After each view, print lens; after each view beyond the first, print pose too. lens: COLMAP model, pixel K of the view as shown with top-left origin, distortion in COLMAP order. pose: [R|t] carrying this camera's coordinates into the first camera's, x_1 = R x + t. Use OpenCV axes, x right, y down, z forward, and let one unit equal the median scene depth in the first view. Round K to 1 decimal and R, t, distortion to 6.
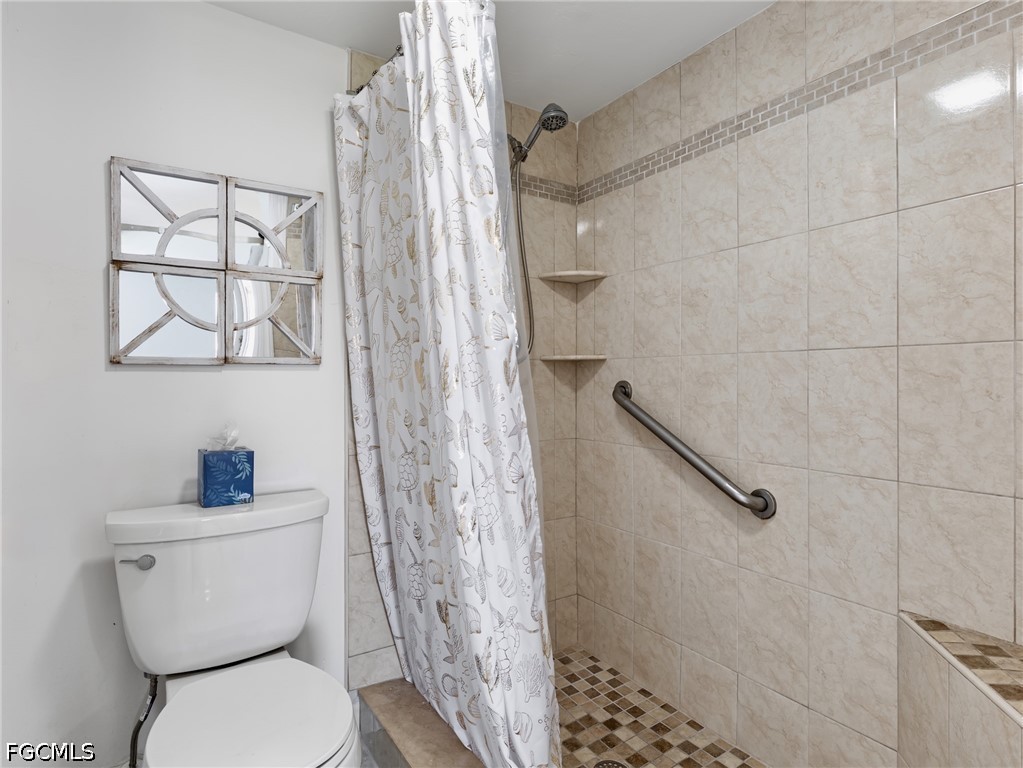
lens RADIAL K [[539.5, 0, 511.5], [0, 539.5, 384.0], [0, 0, 1]] dist [-0.005651, -0.001031]
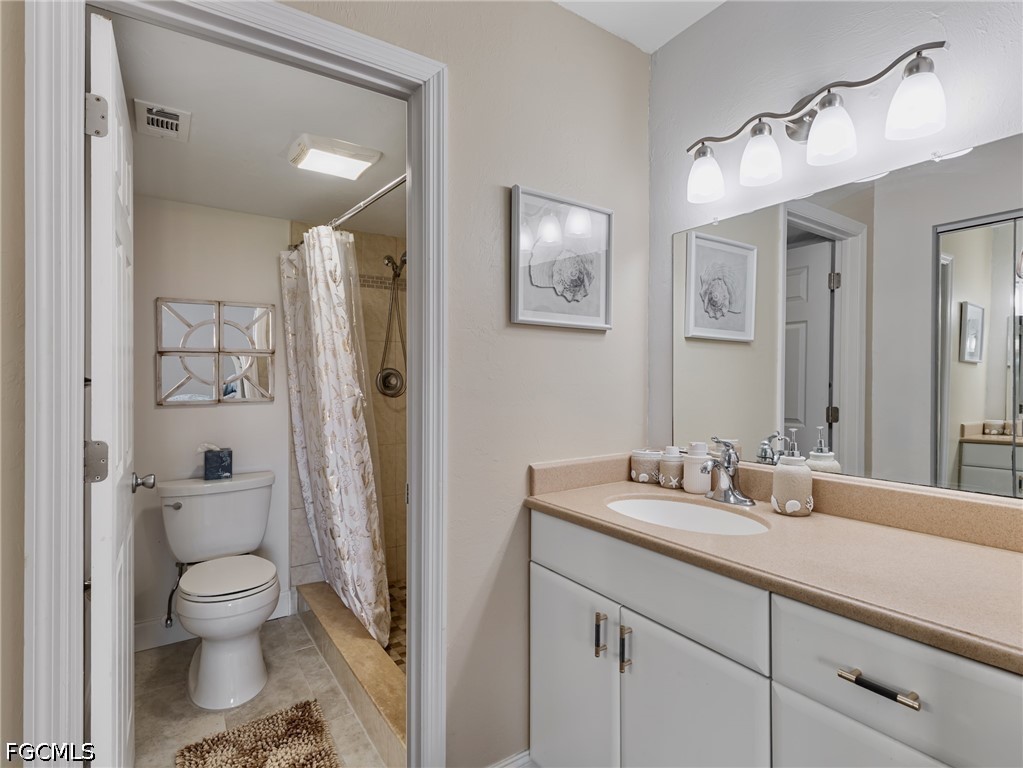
lens RADIAL K [[518.1, 0, 518.6], [0, 518.1, 383.9], [0, 0, 1]] dist [0.008065, -0.001455]
pose [[0.999928, -0.001319, 0.011908, 0.518689], [0.001274, 0.999992, 0.003766, -0.118724], [-0.011913, -0.003751, 0.999922, -0.864651]]
